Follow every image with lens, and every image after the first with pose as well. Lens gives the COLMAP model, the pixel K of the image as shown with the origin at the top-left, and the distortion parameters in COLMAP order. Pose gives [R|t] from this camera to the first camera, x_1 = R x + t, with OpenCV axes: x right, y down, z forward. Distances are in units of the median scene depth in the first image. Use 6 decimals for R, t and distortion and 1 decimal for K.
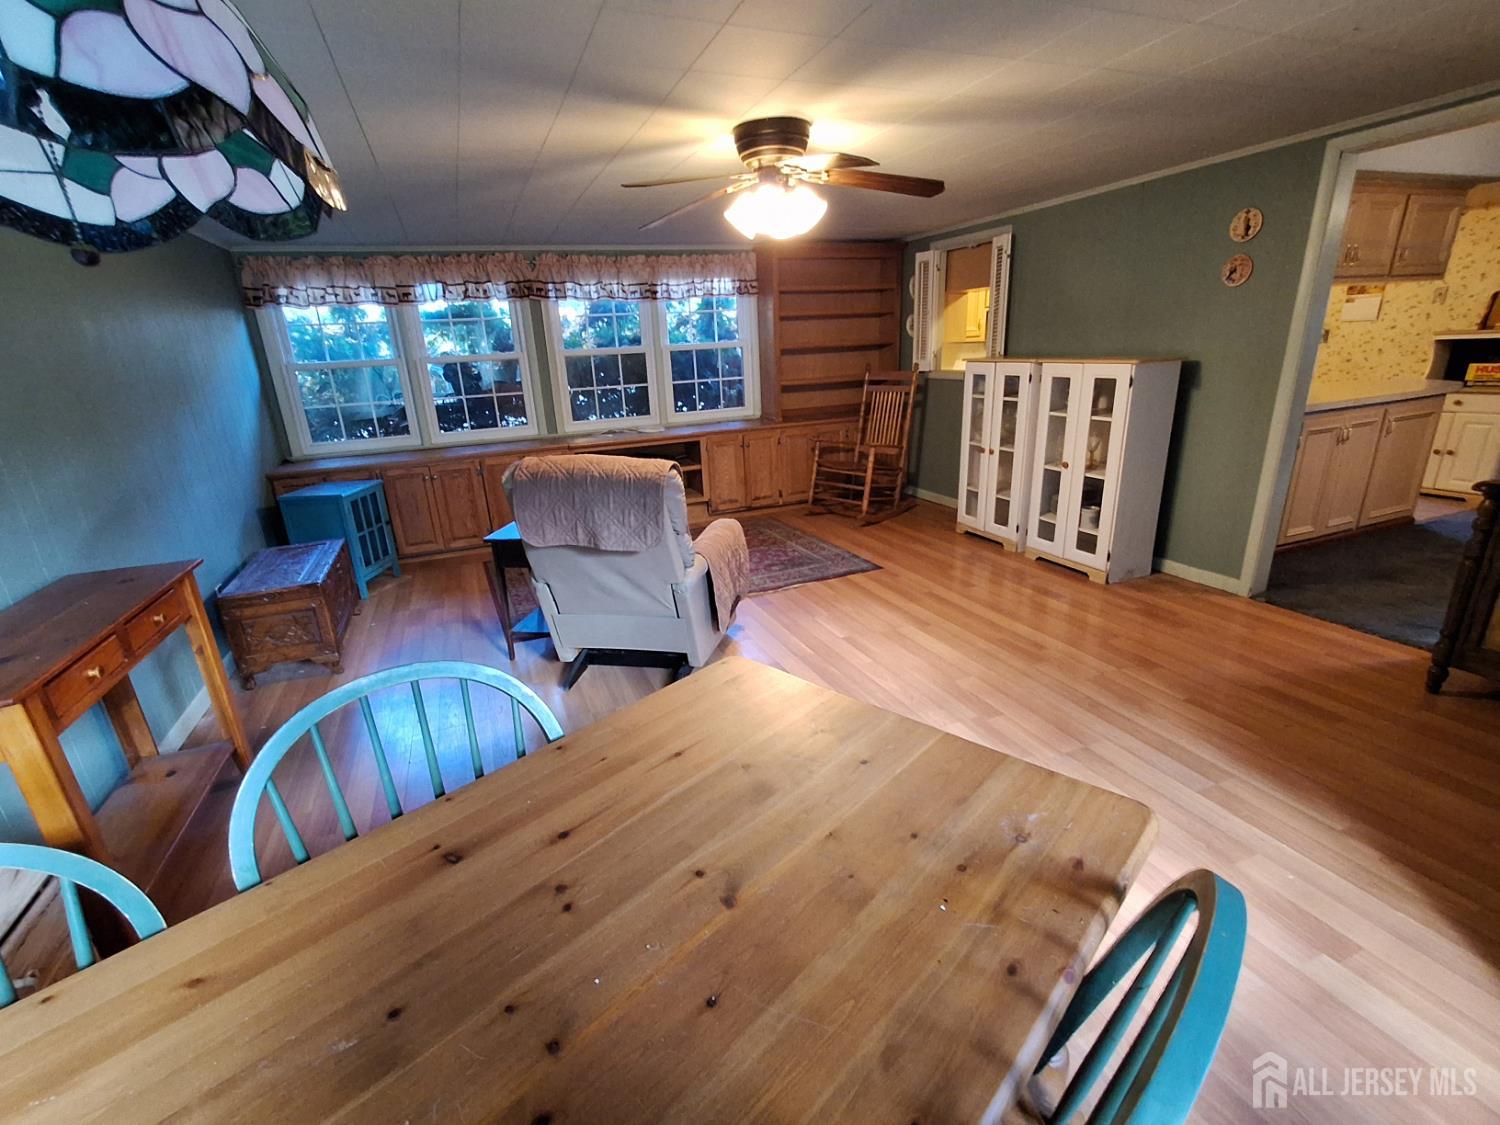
lens RADIAL K [[686.4, 0, 740.8], [0, 686.4, 569.3], [0, 0, 1]] dist [-0.000879, 0.000728]
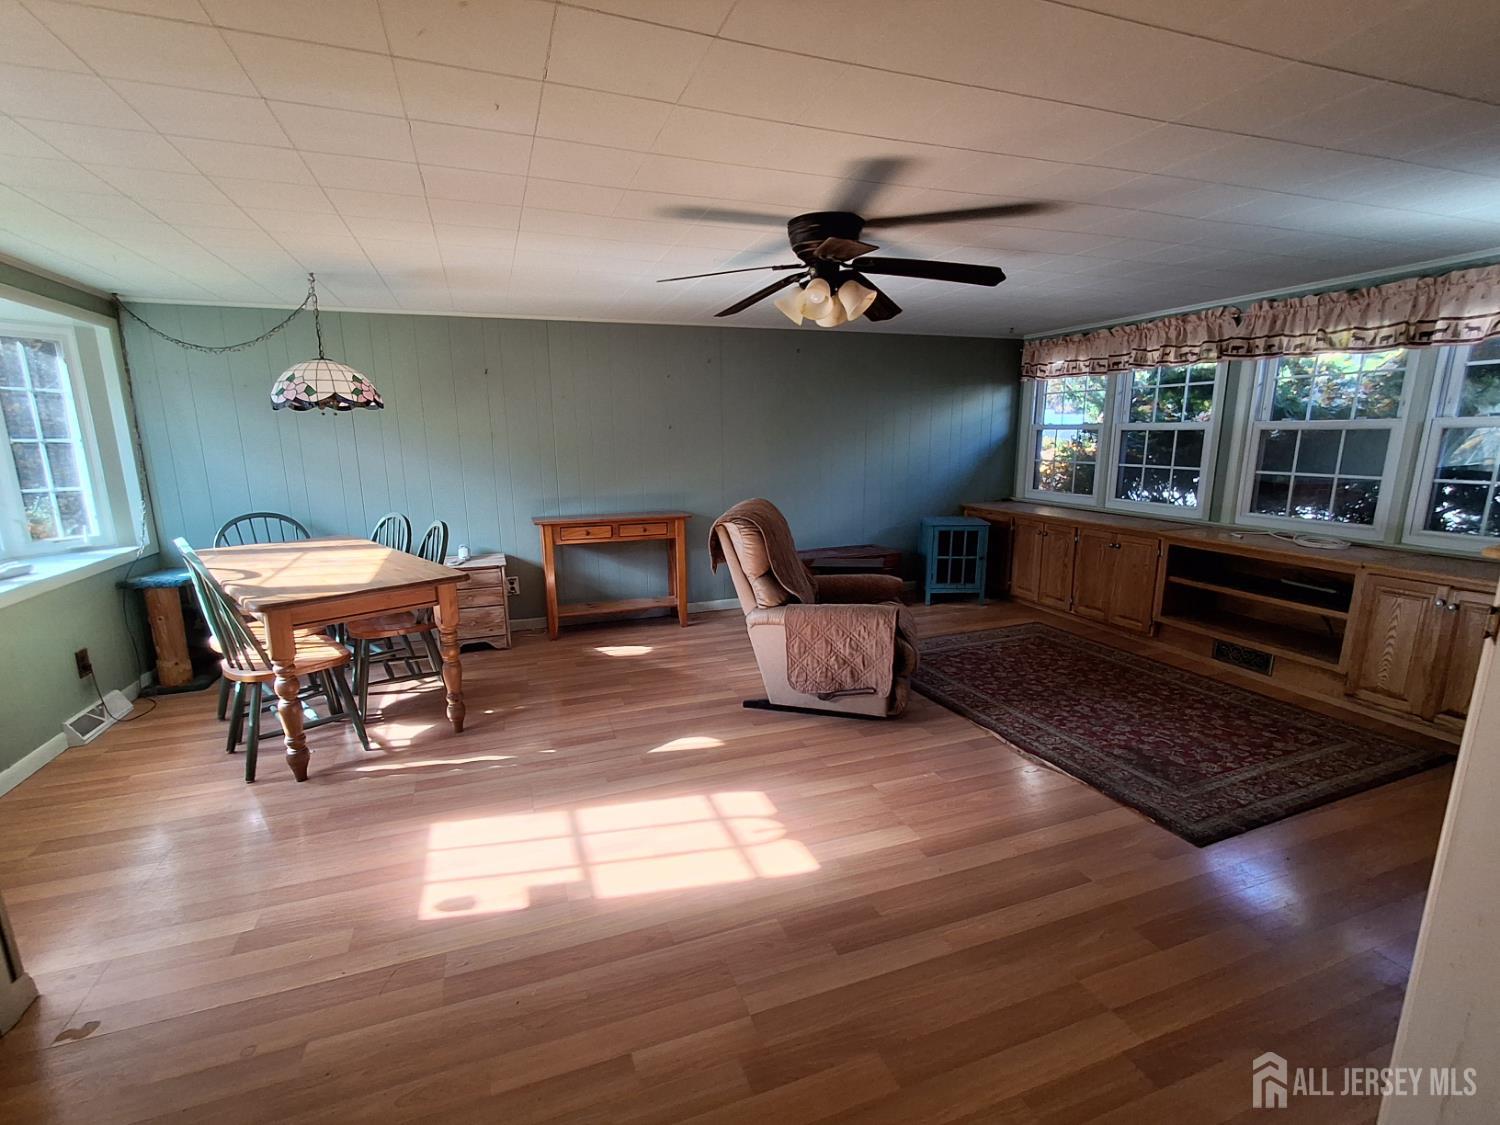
lens RADIAL K [[686.4, 0, 748.1], [0, 686.4, 574.6], [0, 0, 1]] dist [-0.000879, 0.000728]
pose [[-0.022074, 0.250725, -0.967807, 0.647447], [-0.305849, 0.919937, 0.245299, -0.209130], [0.951824, 0.301418, 0.056378, 0.555113]]
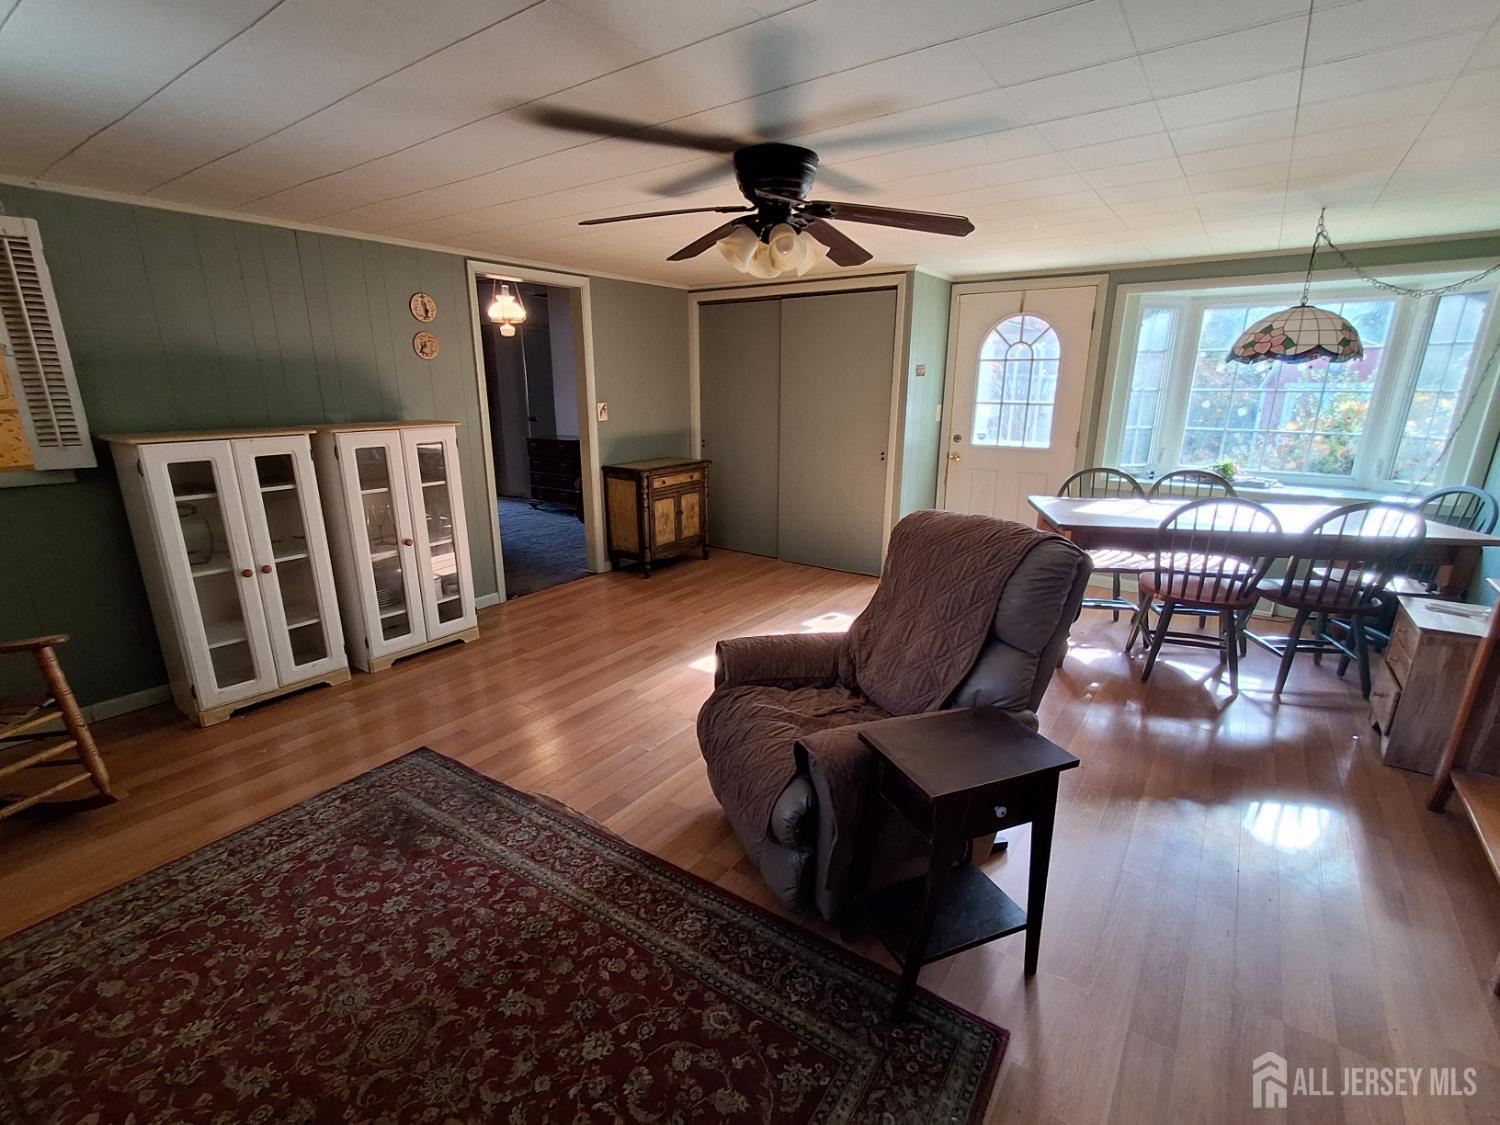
lens RADIAL K [[686.4, 0, 748.6], [0, 686.4, 576.8], [0, 0, 1]] dist [-0.000879, 0.000728]
pose [[-0.540126, -0.184793, 0.821045, -0.436852], [0.291700, 0.874011, 0.388609, -0.290210], [-0.789414, 0.449396, -0.418172, 0.921568]]
